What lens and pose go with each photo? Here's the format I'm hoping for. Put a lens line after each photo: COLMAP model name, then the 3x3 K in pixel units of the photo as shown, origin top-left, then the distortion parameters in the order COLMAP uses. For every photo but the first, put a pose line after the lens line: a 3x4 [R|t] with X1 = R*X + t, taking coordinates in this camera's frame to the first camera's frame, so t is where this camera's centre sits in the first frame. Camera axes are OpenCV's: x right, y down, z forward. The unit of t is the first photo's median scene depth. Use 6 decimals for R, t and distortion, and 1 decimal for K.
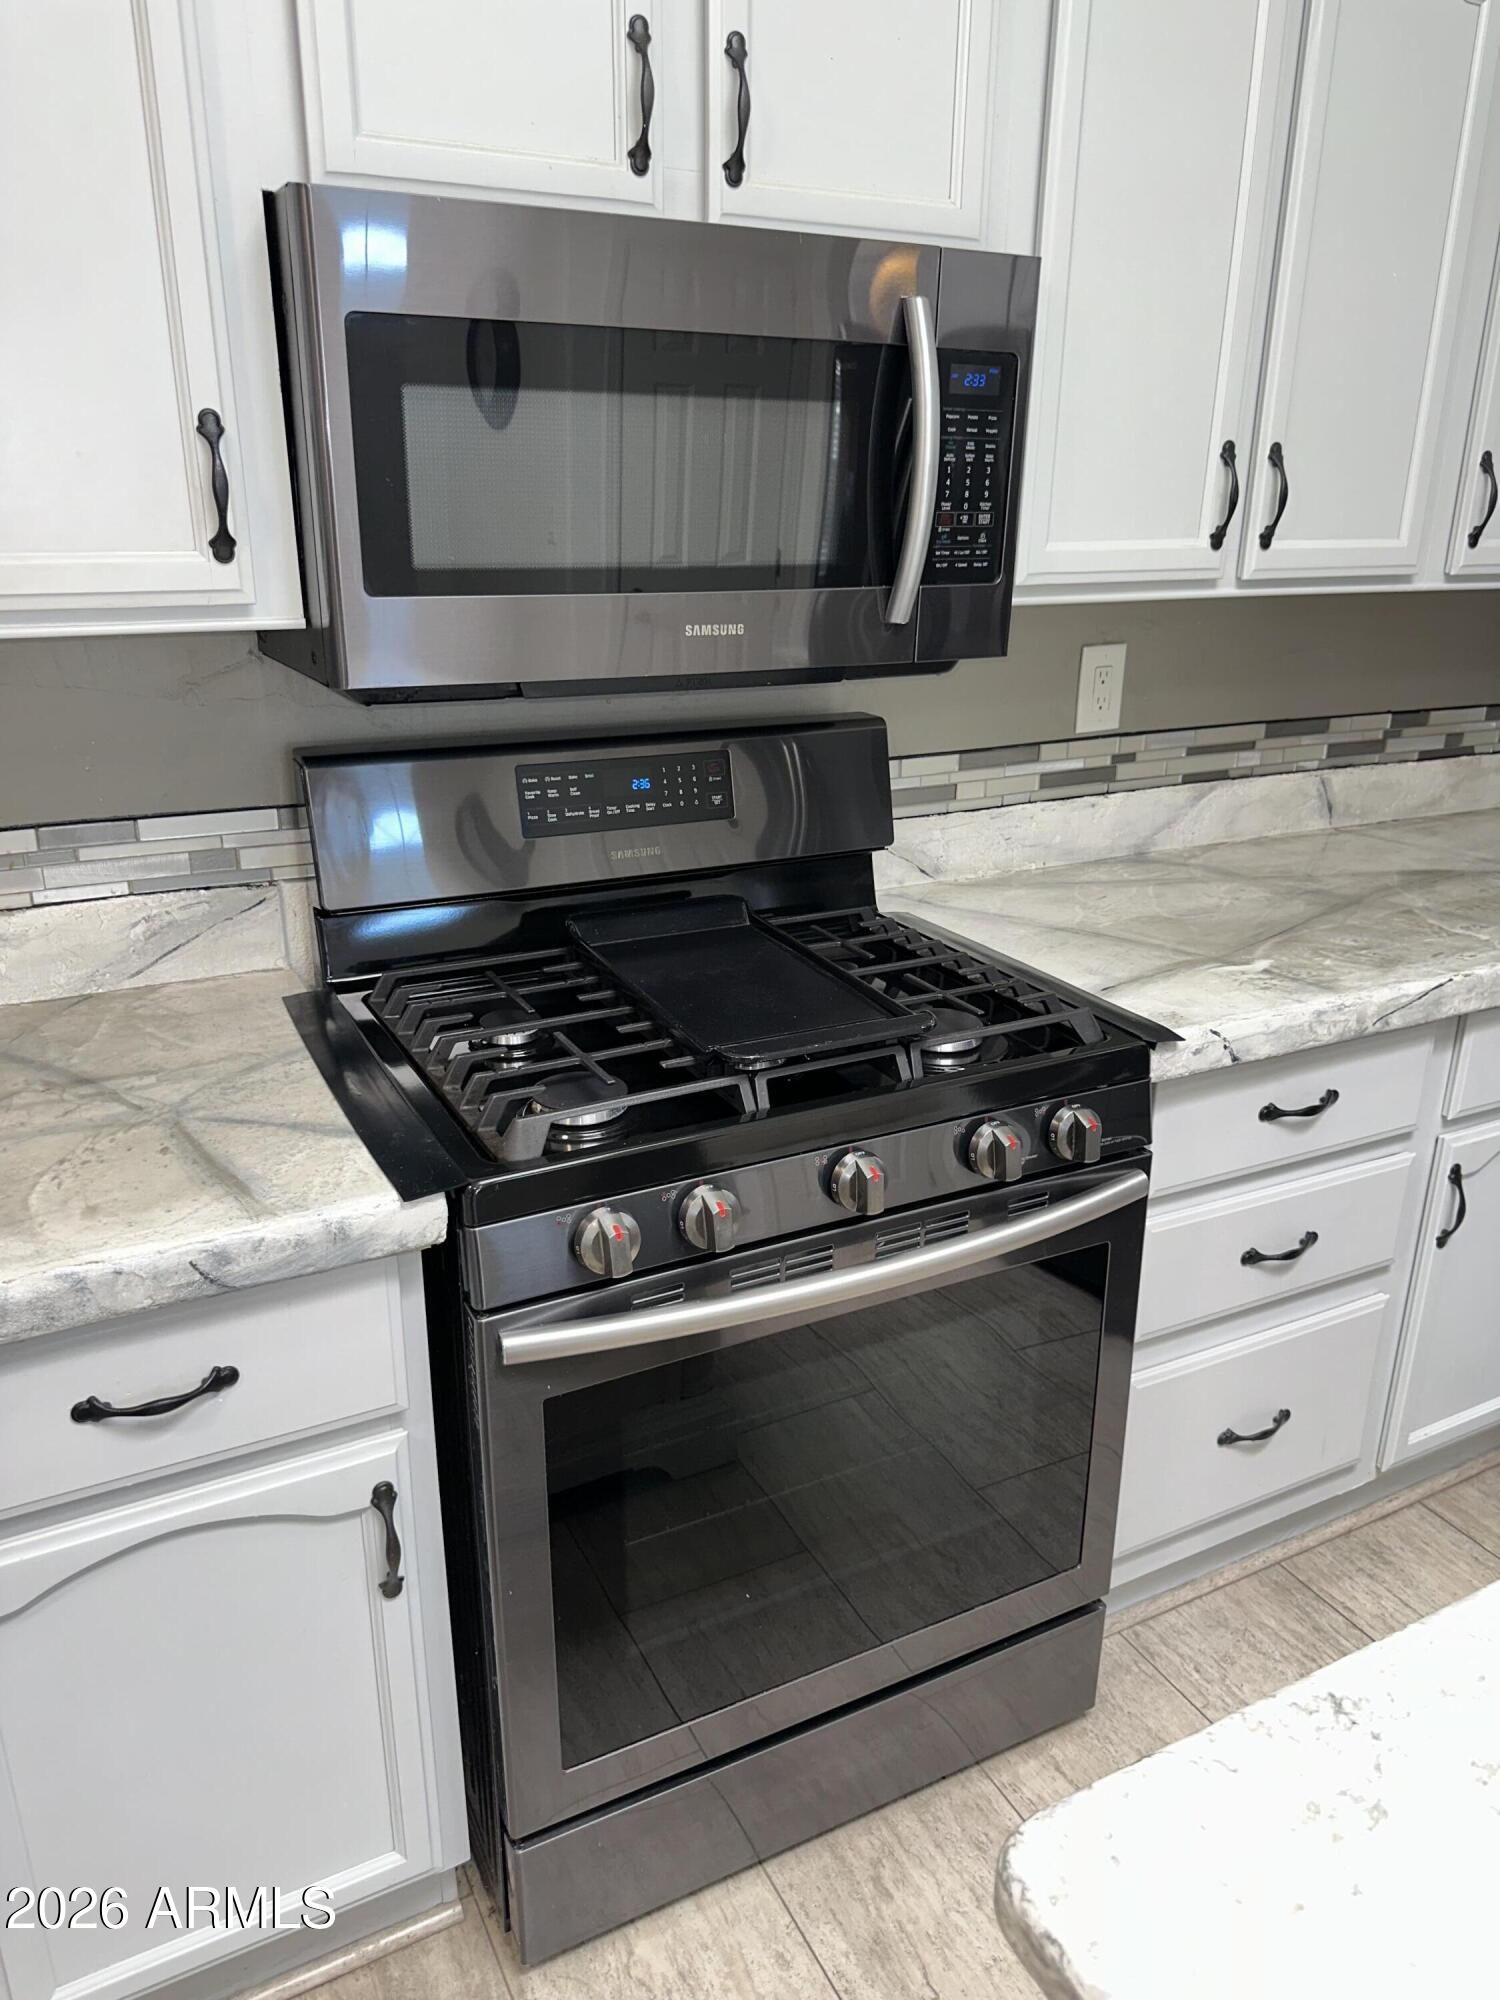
lens RADIAL K [[1424.4, 0, 759.3], [0, 1424.4, 1003.2], [0, 0, 1]] dist [0.077890, -0.113765]
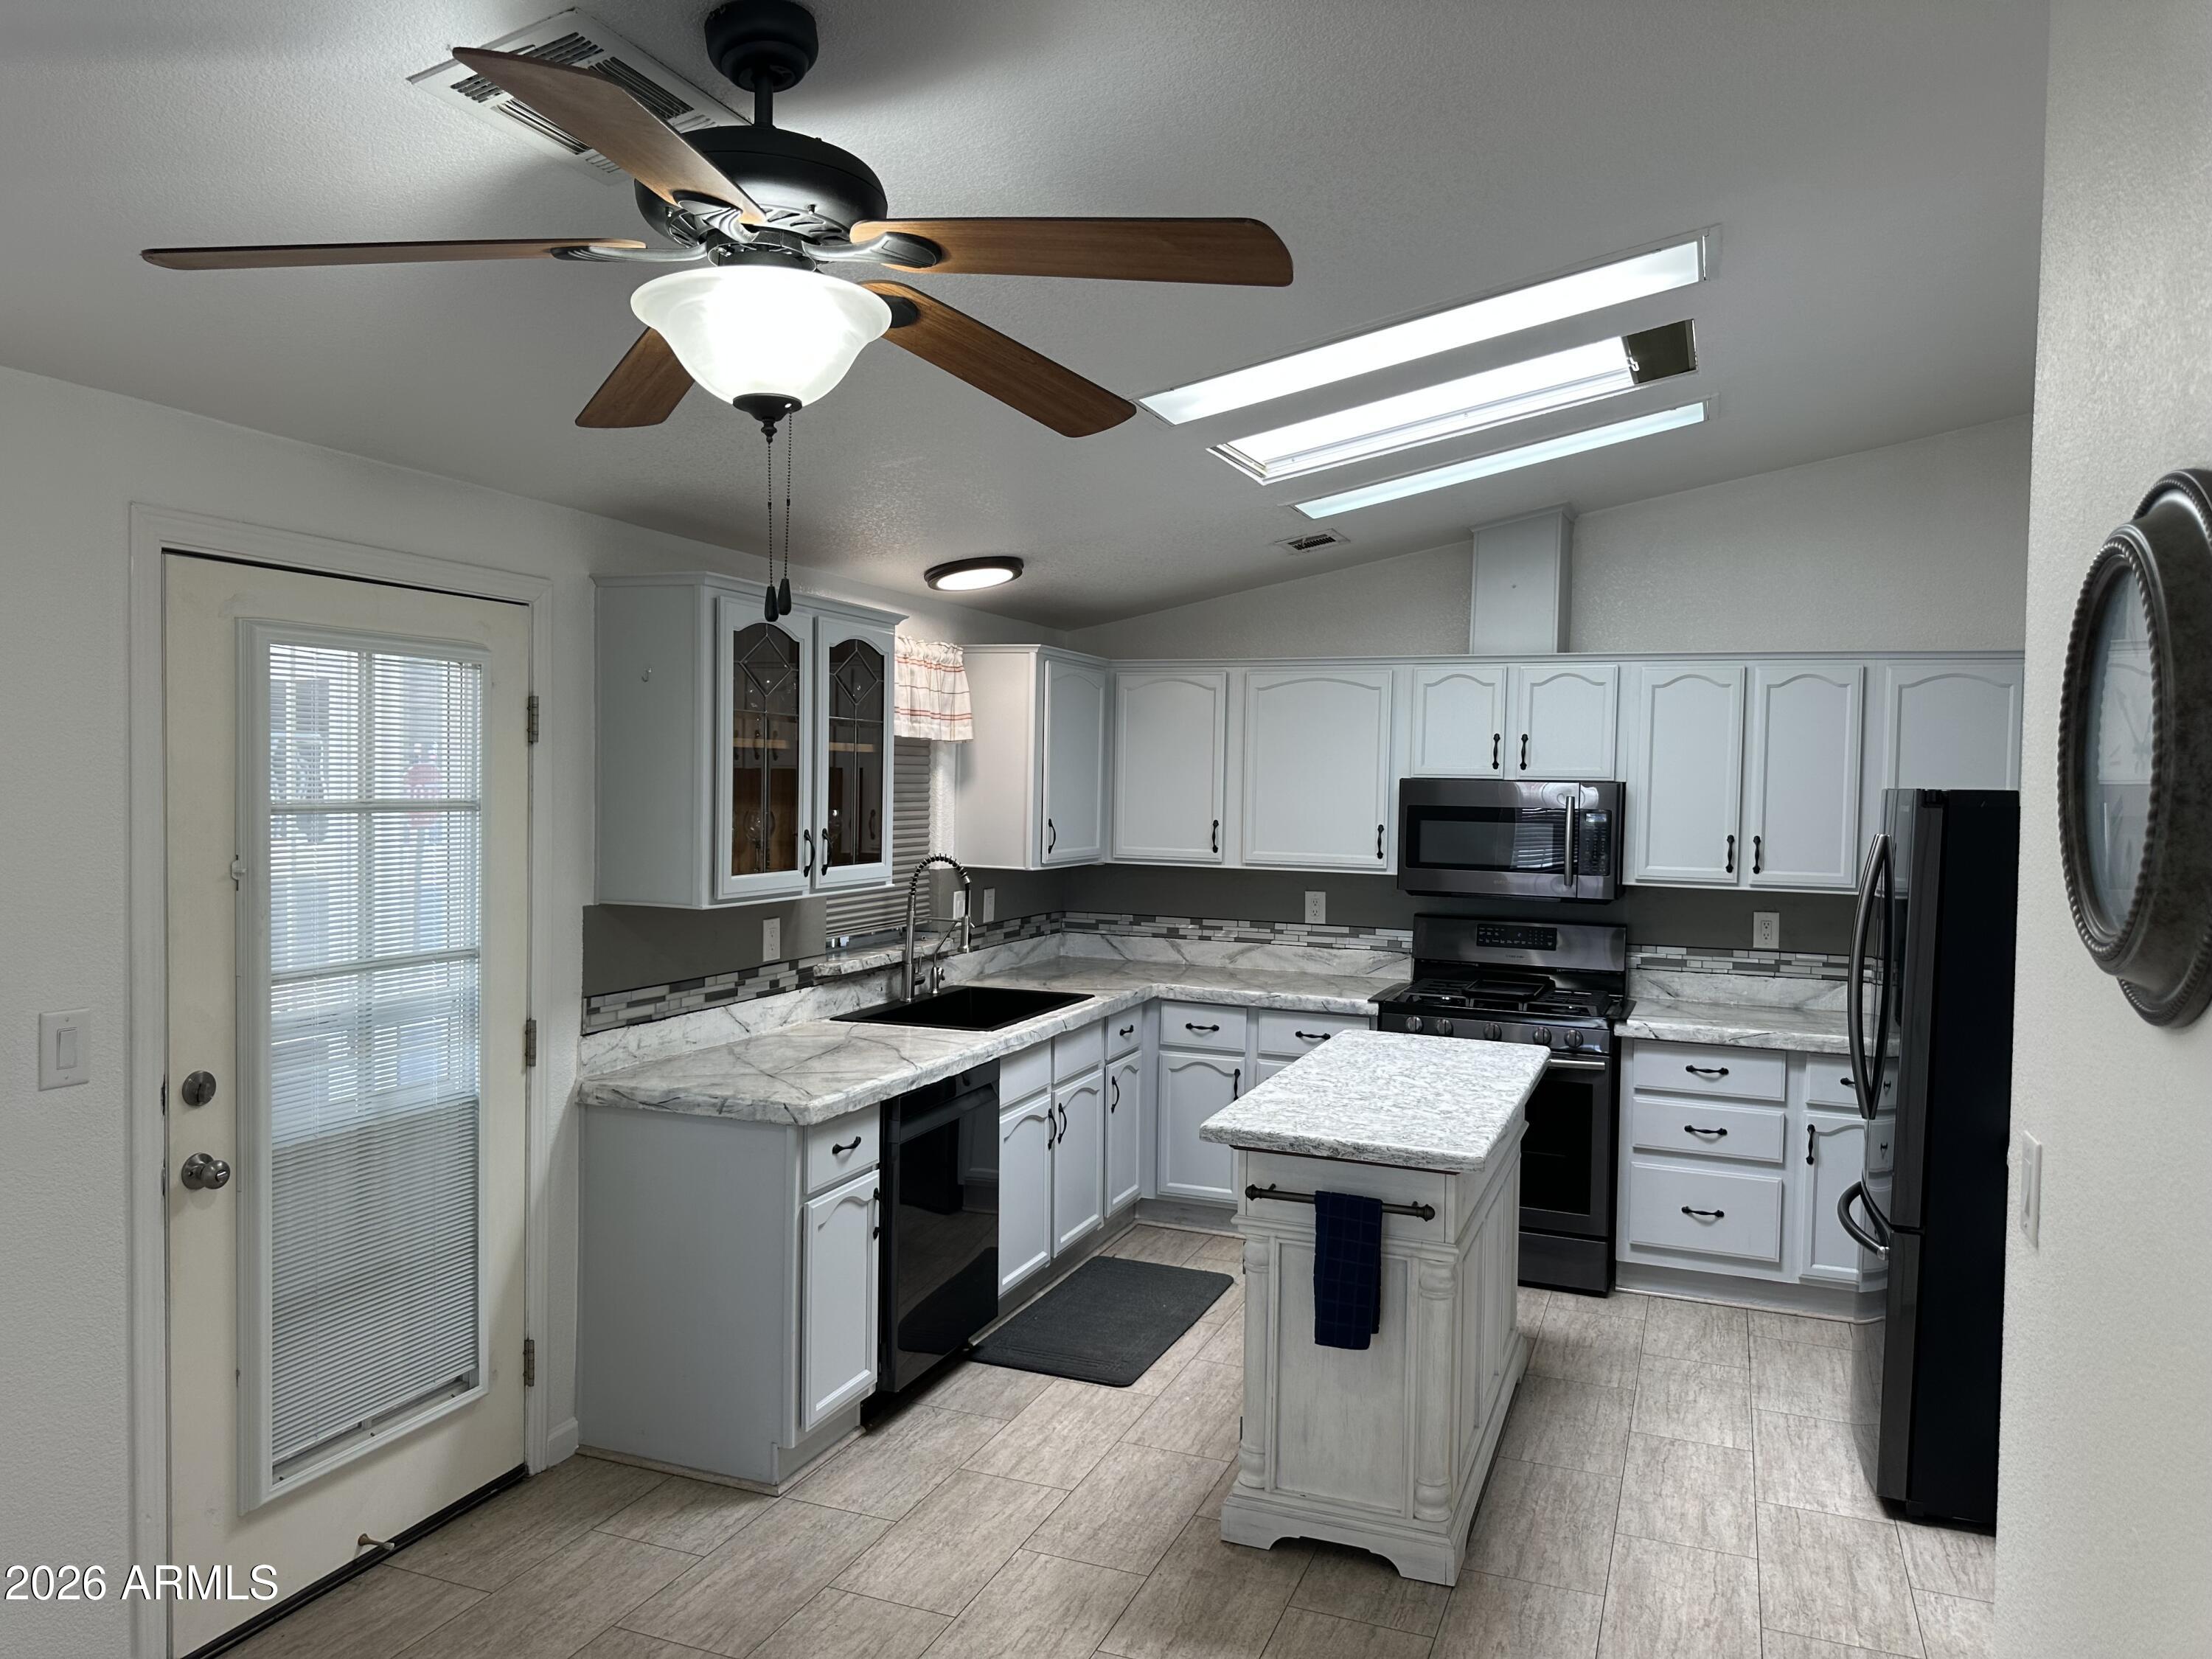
lens RADIAL K [[1552.2, 0, 1111.5], [0, 1552.2, 834.4], [0, 0, 1]] dist [0.205938, -0.435173]
pose [[0.654730, 0.029251, -0.755297, 1.989383], [-0.270338, 0.942216, -0.197853, 0.576623], [0.705865, 0.333726, 0.624805, -1.886915]]
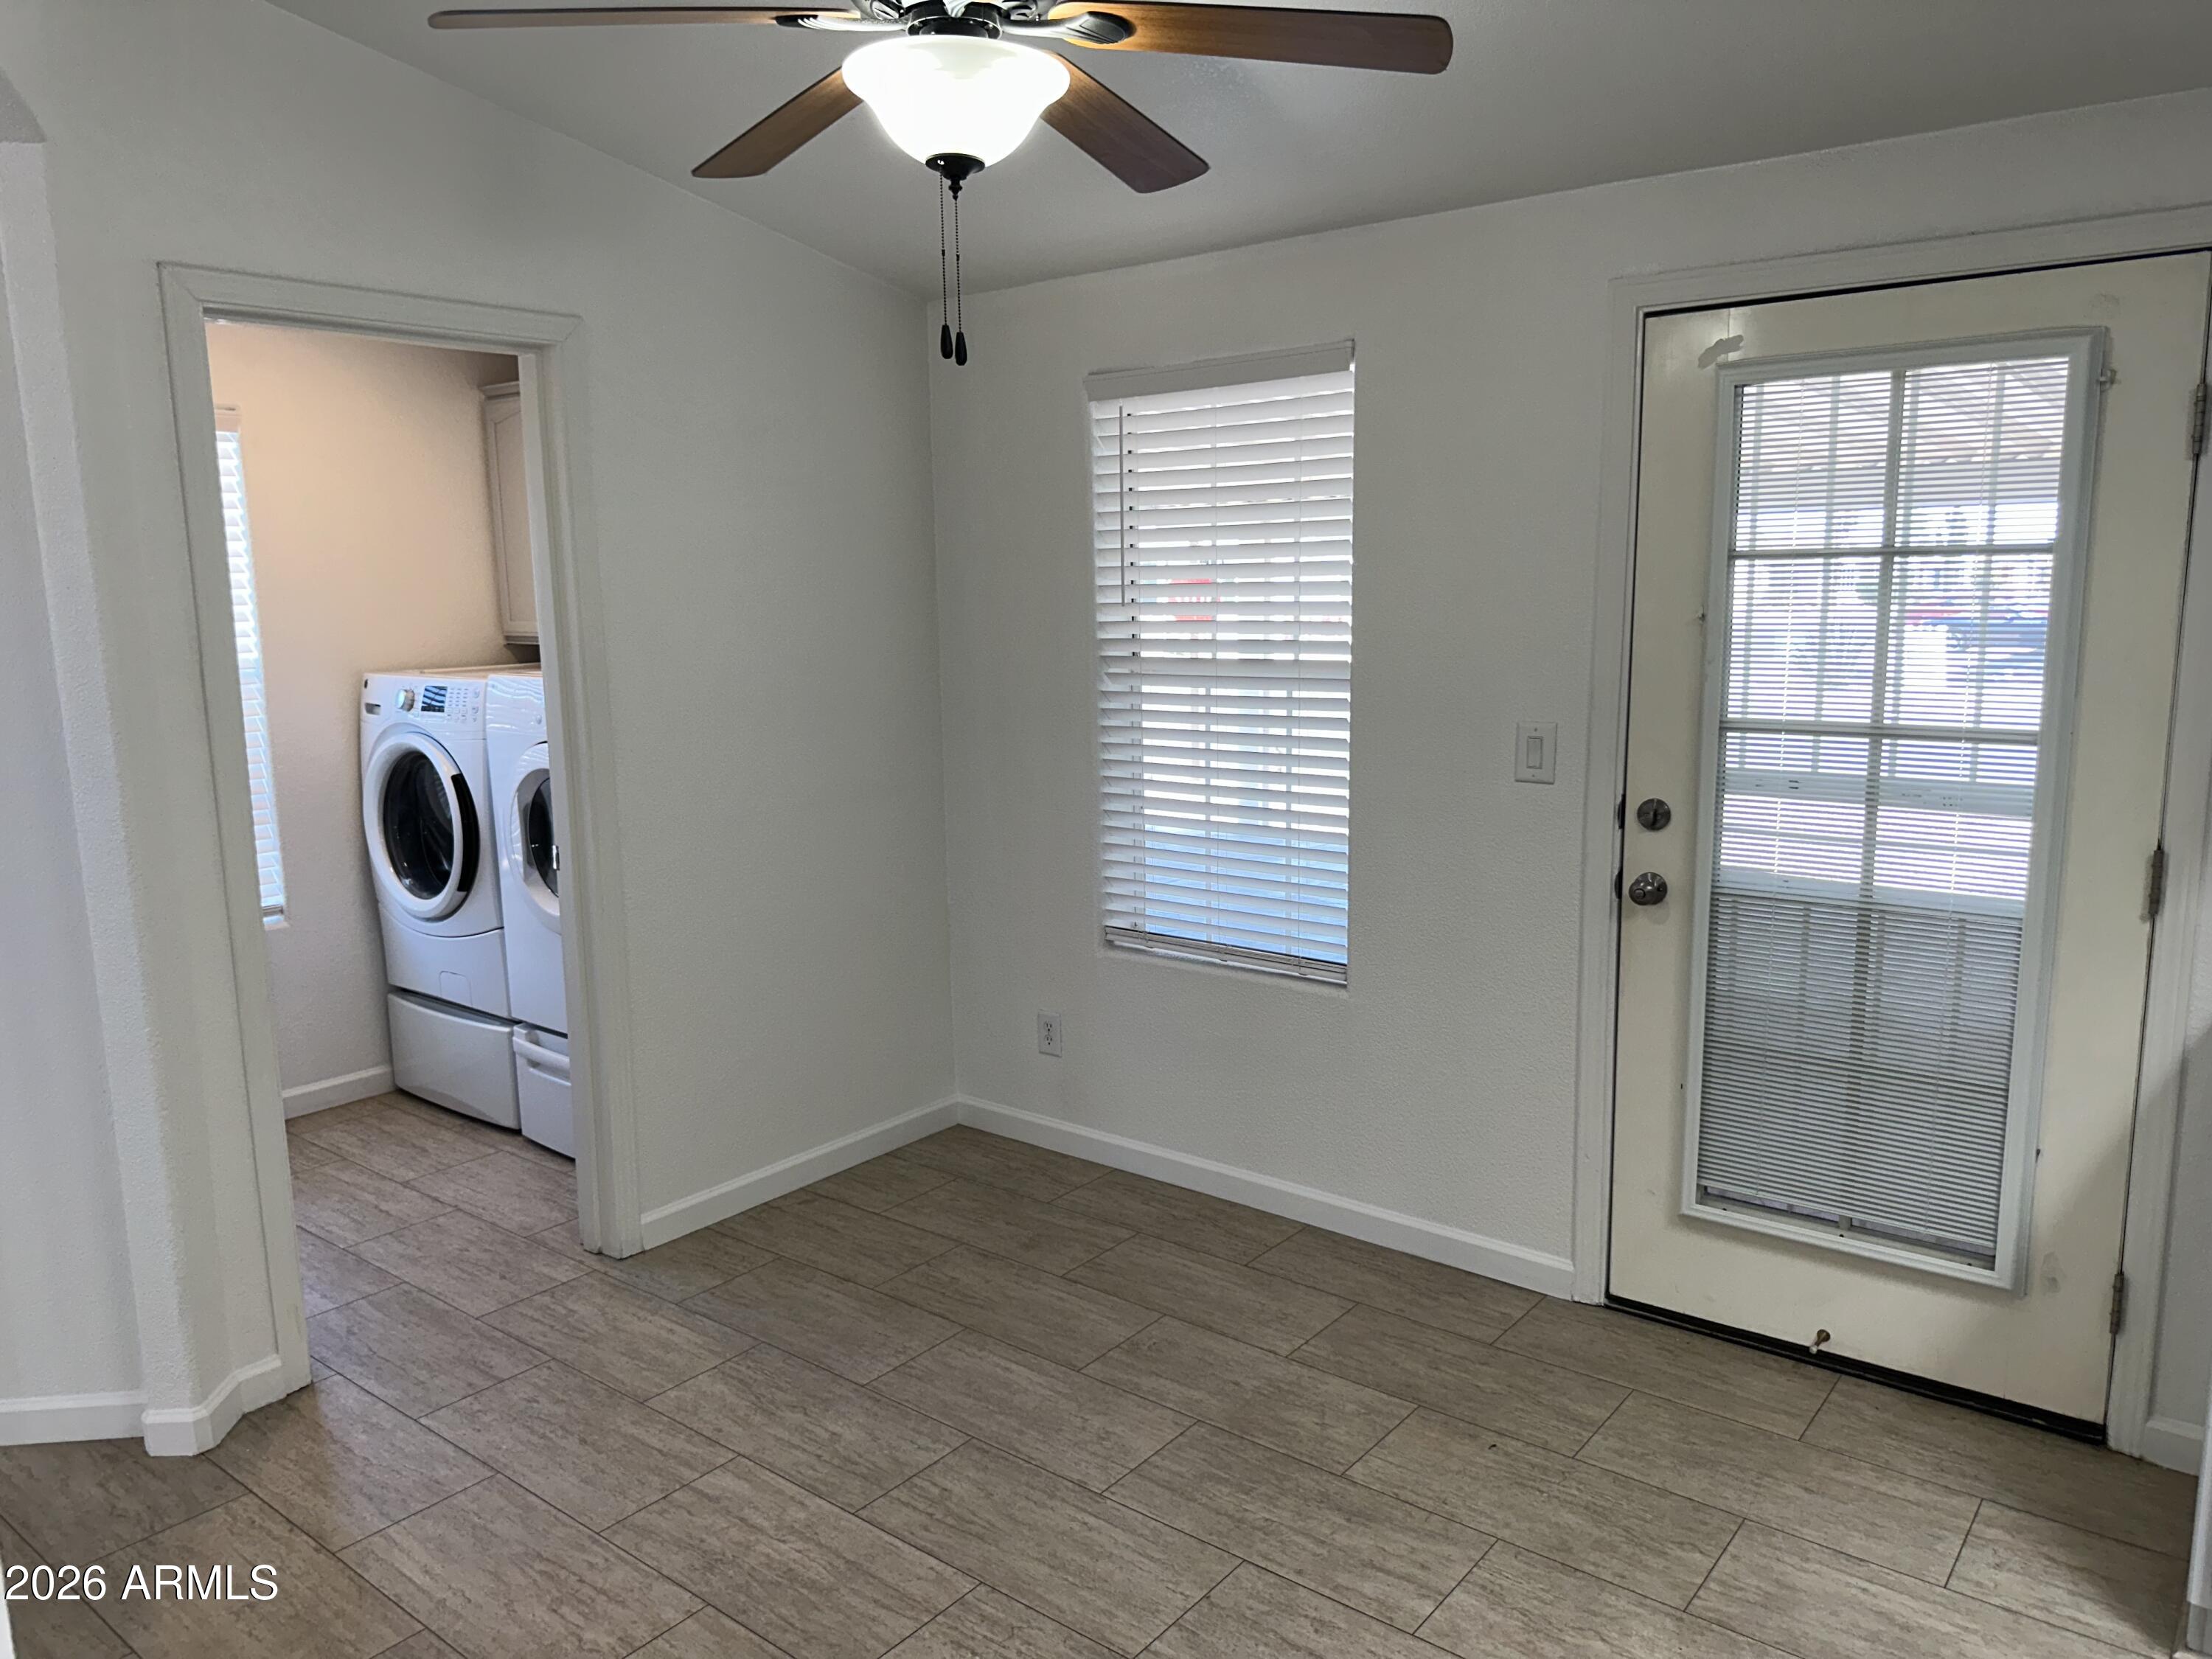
lens RADIAL K [[1577.3, 0, 1113.6], [0, 1577.3, 847.9], [0, 0, 1]] dist [0.001538, -0.000529]
pose [[-0.917667, 0.070926, -0.390970, 1.361732], [-0.131575, 0.874192, 0.467414, -0.018662], [0.374934, 0.480372, -0.792885, -0.080566]]
